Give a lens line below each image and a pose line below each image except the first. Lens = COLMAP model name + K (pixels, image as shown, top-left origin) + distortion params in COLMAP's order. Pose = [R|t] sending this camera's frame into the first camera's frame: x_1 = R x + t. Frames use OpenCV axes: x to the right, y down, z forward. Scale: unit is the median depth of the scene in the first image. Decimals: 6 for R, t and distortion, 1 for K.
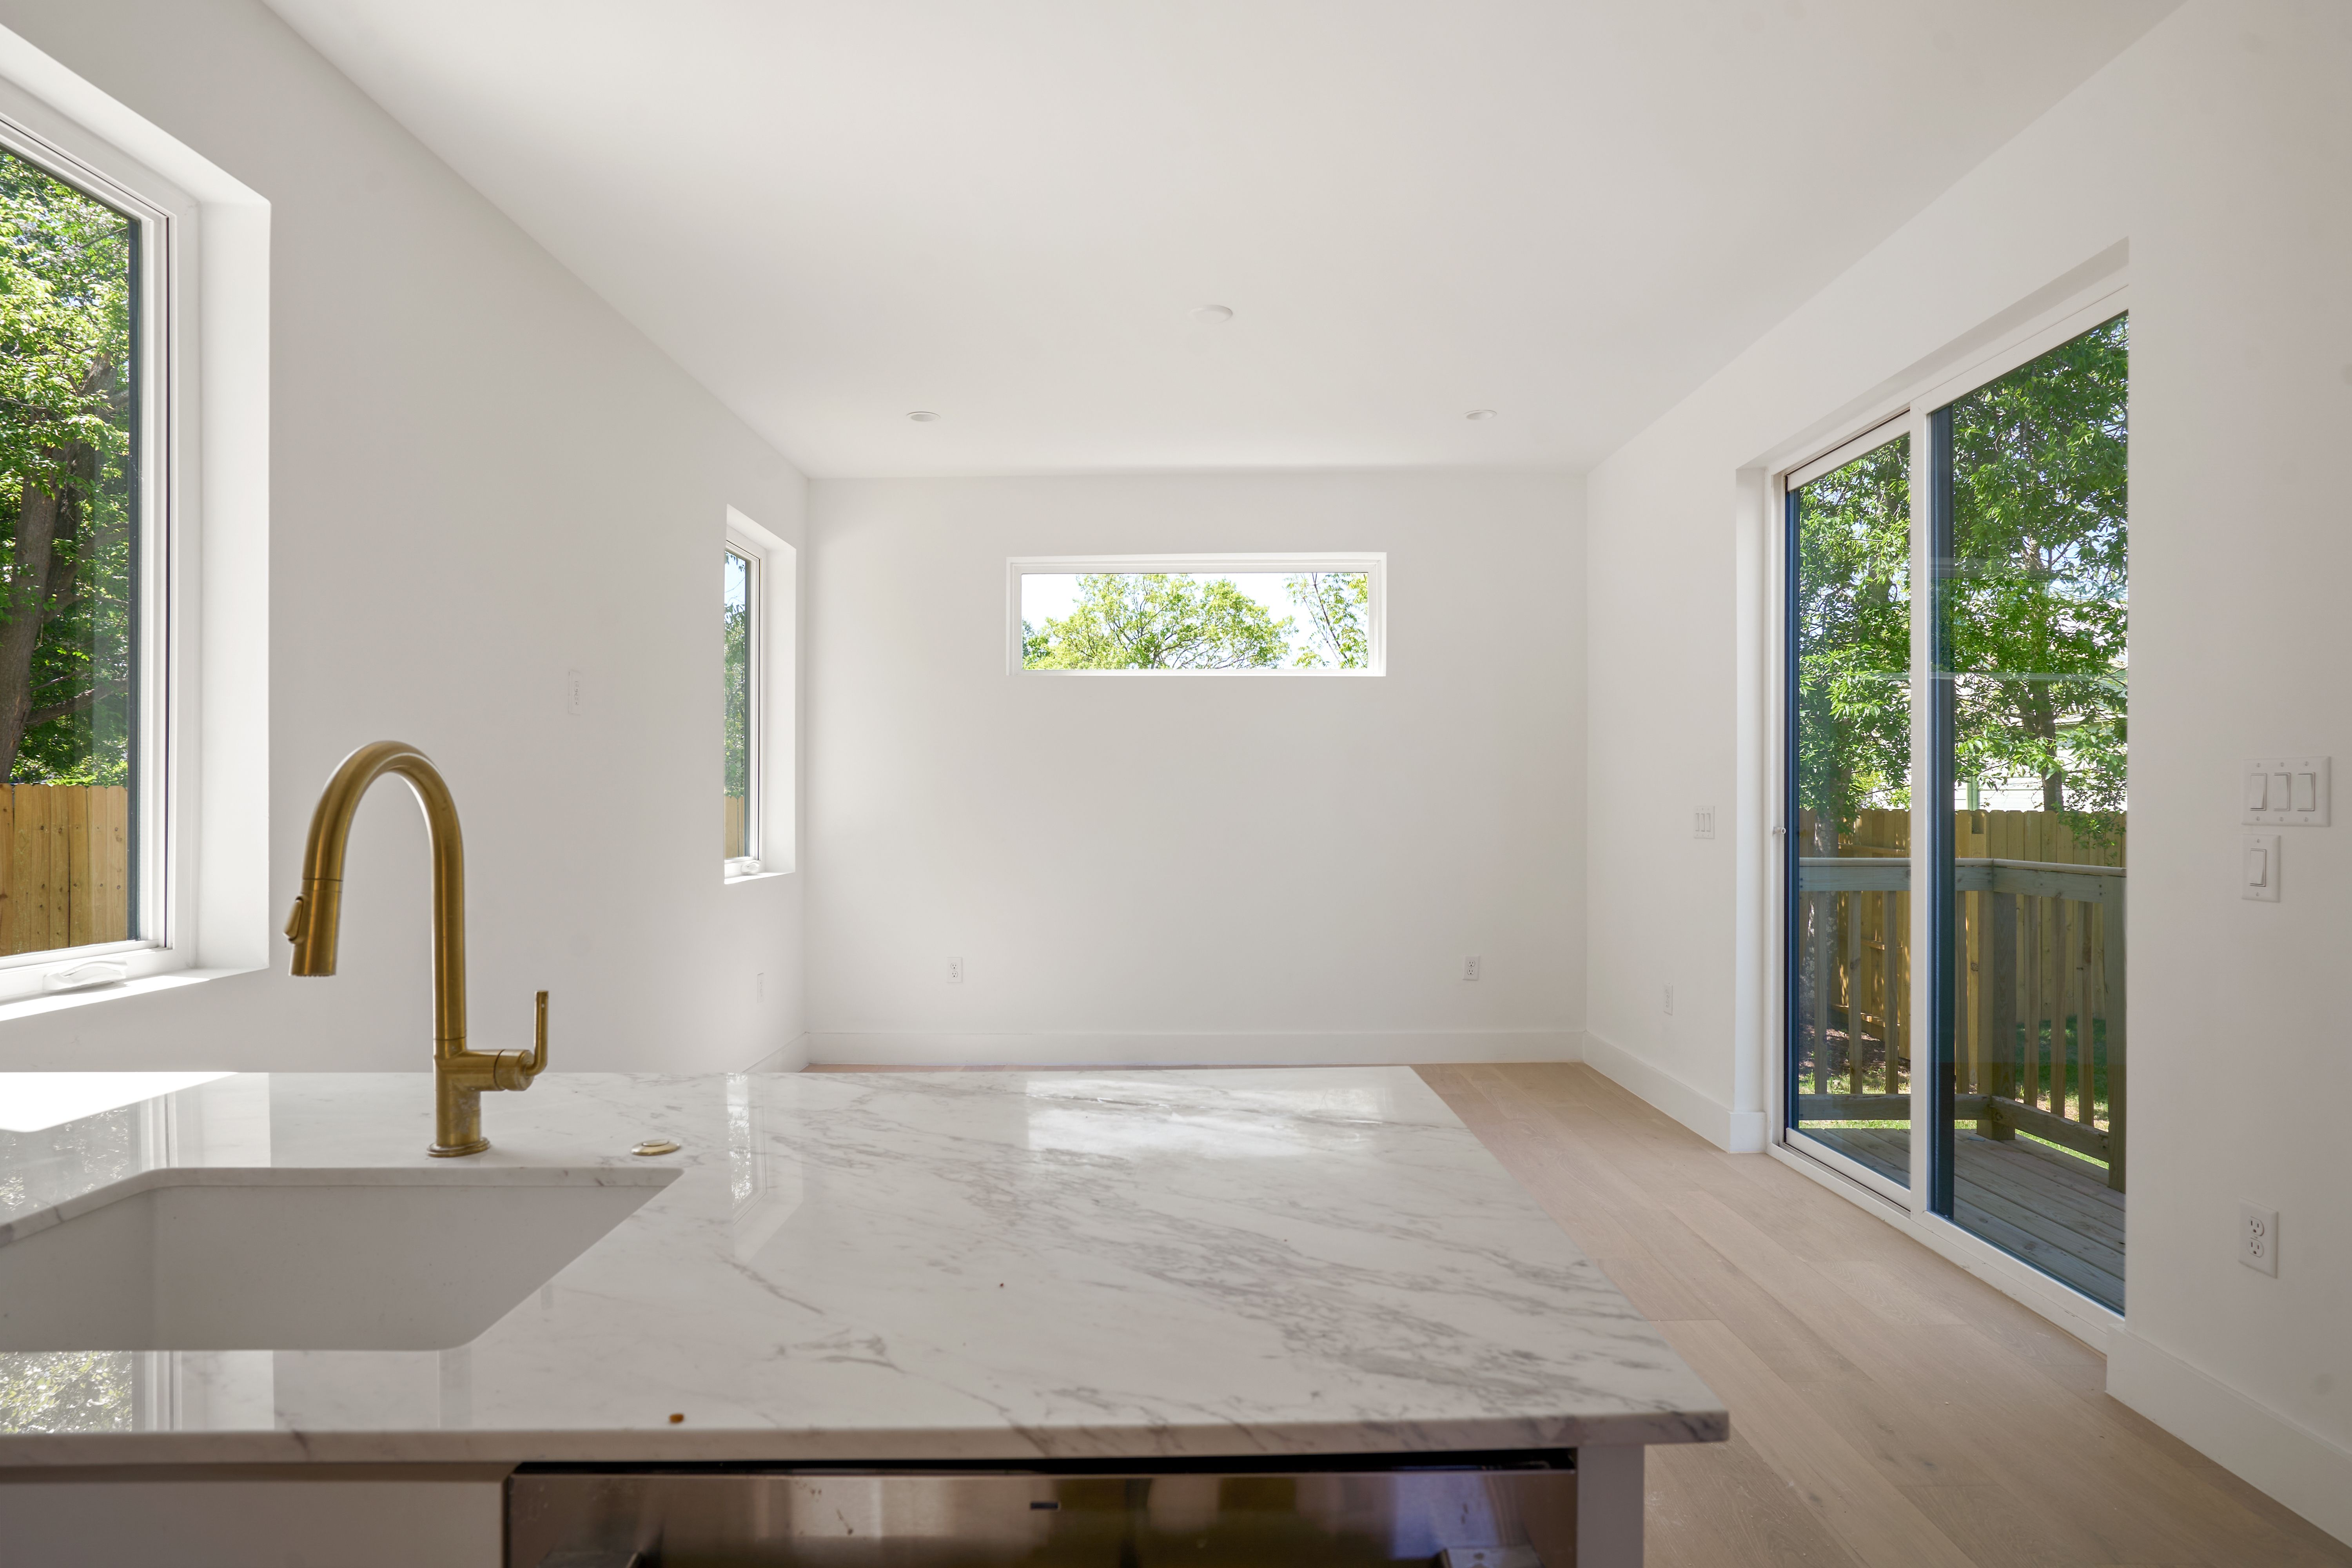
lens RADIAL K [[1246.1, 0, 1162.4], [0, 1246.1, 785.2], [0, 0, 1]] dist [-0.039594, 0.020402]
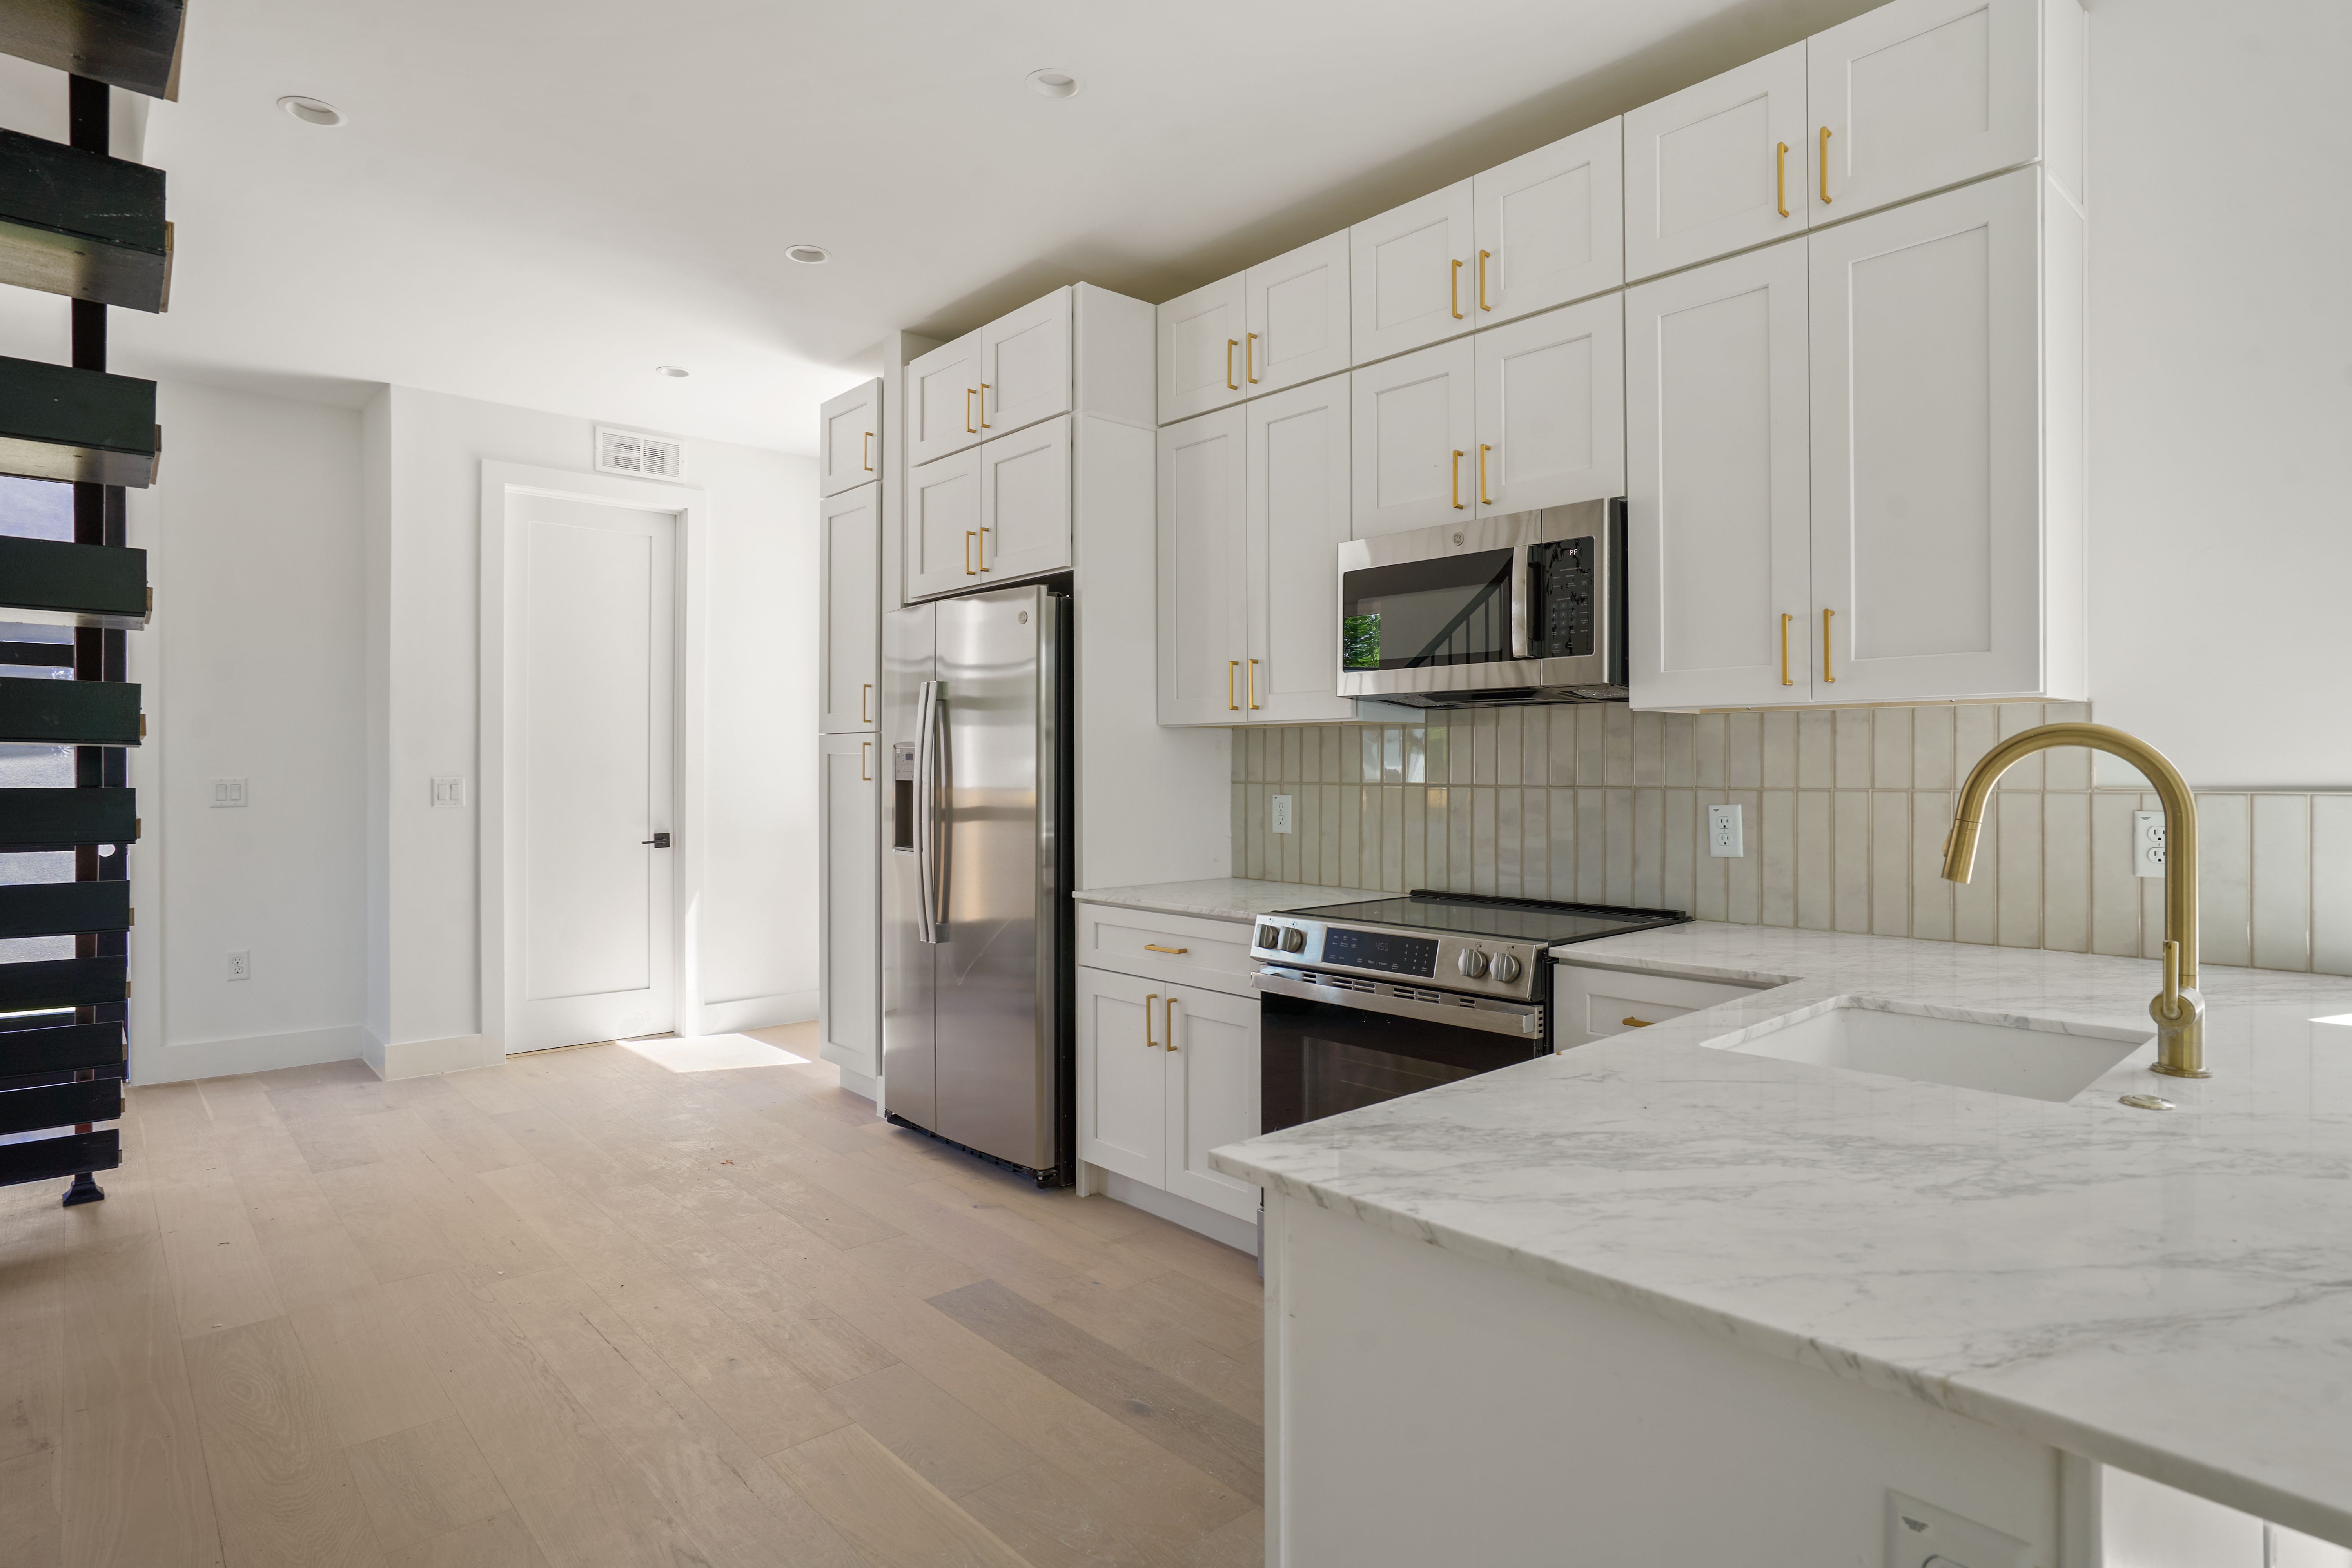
lens RADIAL K [[1246.1, 0, 1172.3], [0, 1246.1, 767.6], [0, 0, 1]] dist [-0.039594, 0.020402]
pose [[-0.736992, 0.008991, -0.675841, 0.300488], [0.012650, 0.999920, -0.000493, 0.001219], [0.675783, -0.008912, -0.737047, 0.409912]]
